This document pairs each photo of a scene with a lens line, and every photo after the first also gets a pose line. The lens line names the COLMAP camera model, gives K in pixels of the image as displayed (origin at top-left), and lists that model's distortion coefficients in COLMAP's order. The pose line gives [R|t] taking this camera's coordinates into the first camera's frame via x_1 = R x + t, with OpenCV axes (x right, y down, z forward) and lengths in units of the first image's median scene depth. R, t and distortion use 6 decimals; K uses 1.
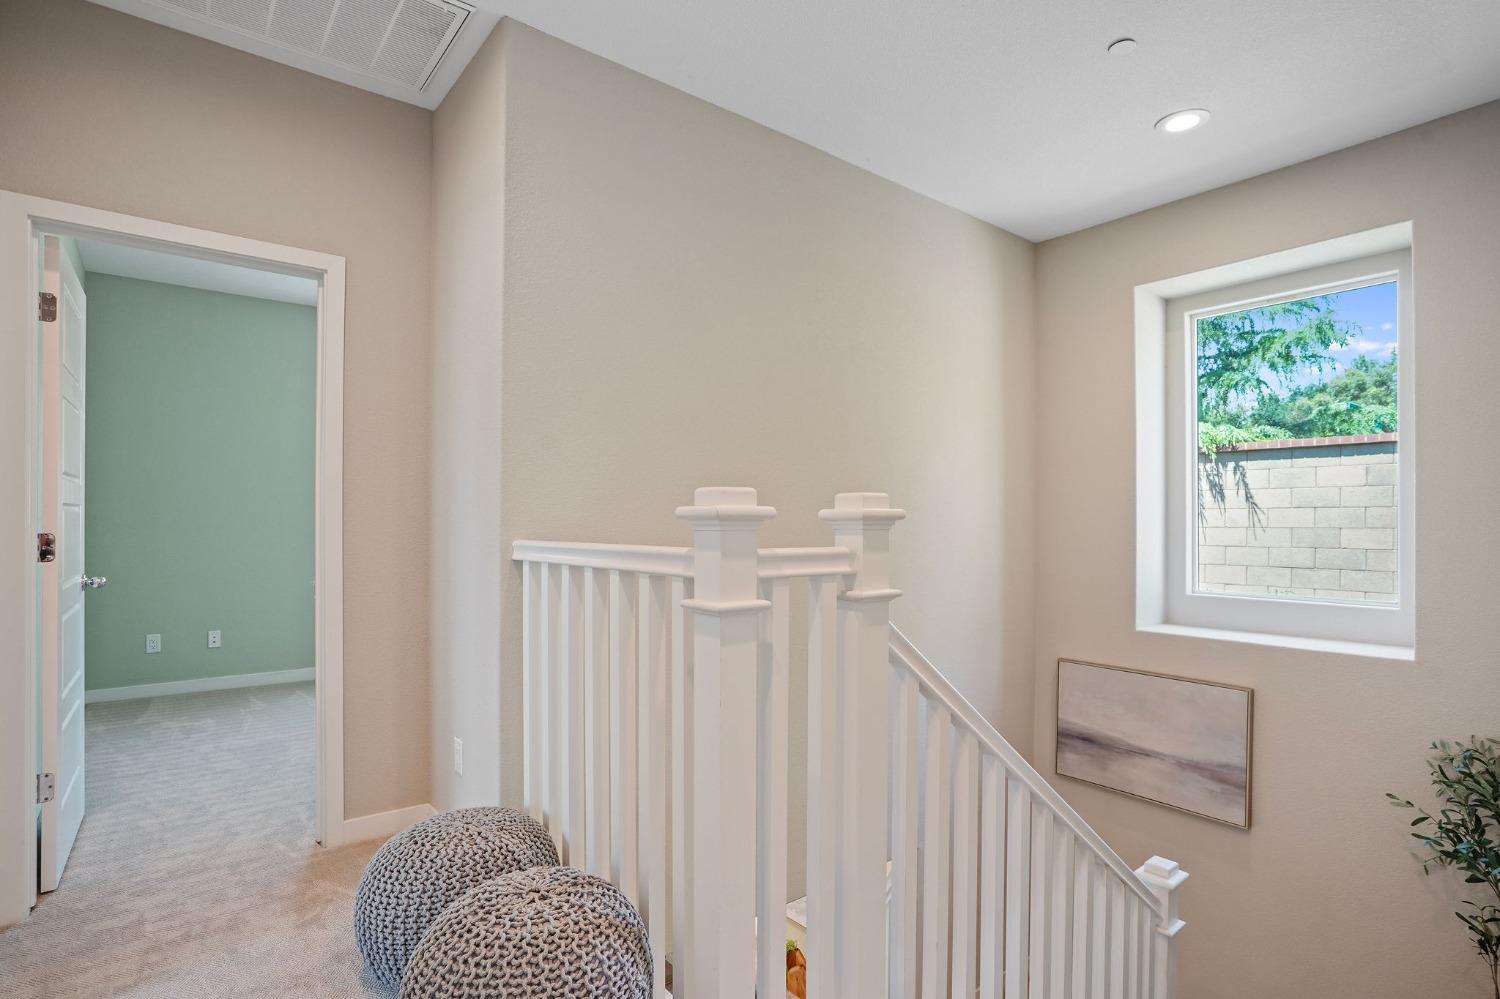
lens RADIAL K [[747.4, 0, 751.0], [0, 747.4, 506.1], [0, 0, 1]] dist [-0.030585, 0.000642]
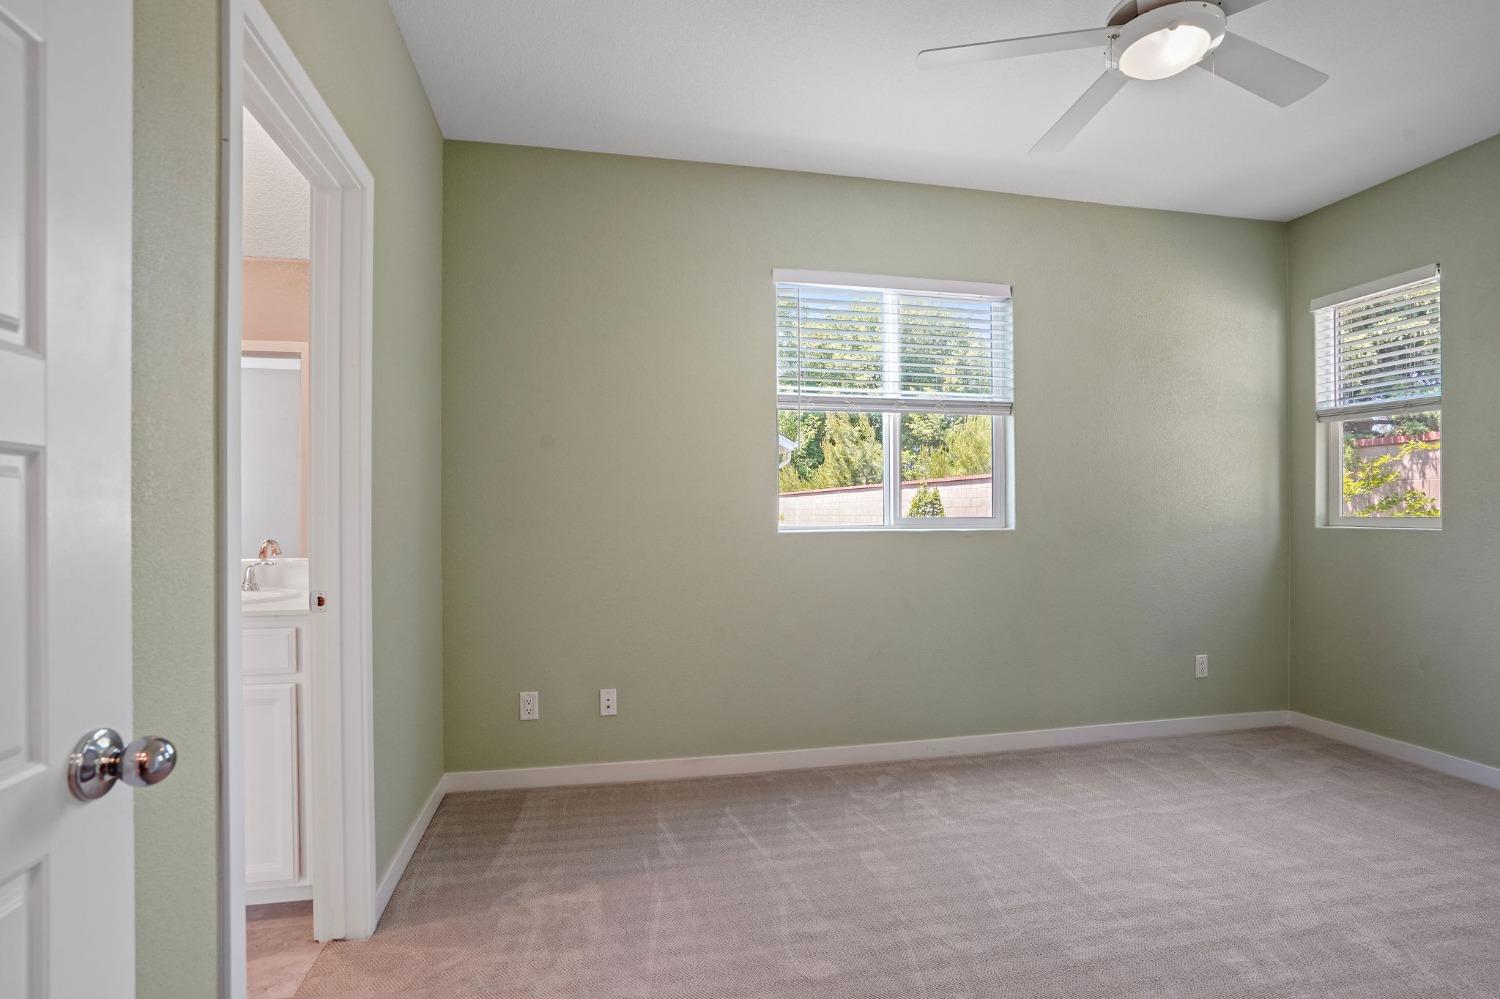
lens RADIAL K [[747.4, 0, 750.5], [0, 747.4, 503.4], [0, 0, 1]] dist [-0.030585, 0.000642]
pose [[0.894438, -0.002200, -0.447186, -0.387315], [0.007590, 0.999919, 0.010262, 0.001626], [0.447127, -0.012573, 0.894382, 0.561913]]
